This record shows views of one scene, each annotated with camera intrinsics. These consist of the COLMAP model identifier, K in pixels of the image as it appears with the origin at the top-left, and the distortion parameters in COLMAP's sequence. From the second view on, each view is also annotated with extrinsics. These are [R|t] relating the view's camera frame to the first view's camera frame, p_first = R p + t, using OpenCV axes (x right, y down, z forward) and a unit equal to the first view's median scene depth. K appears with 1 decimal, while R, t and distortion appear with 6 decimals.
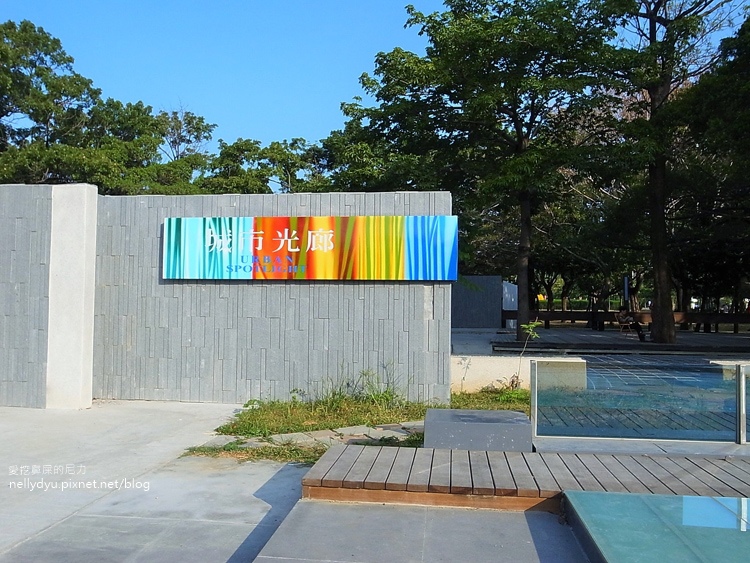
lens RADIAL K [[611.2, 0, 375.0], [0, 611.2, 281.5], [0, 0, 1]] dist [-0.057246, 0.053405]
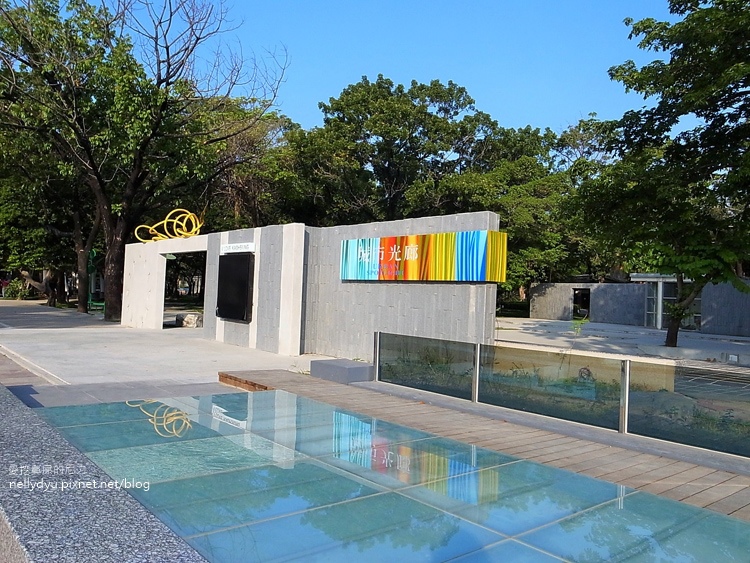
lens RADIAL K [[611.2, 0, 375.0], [0, 611.2, 281.5], [0, 0, 1]] dist [-0.057246, 0.053405]
pose [[0.722792, 0.004899, -0.691048, 0.813756], [-0.010108, 0.999943, -0.003484, 0.005201], [0.690992, 0.009503, 0.722800, -0.072867]]
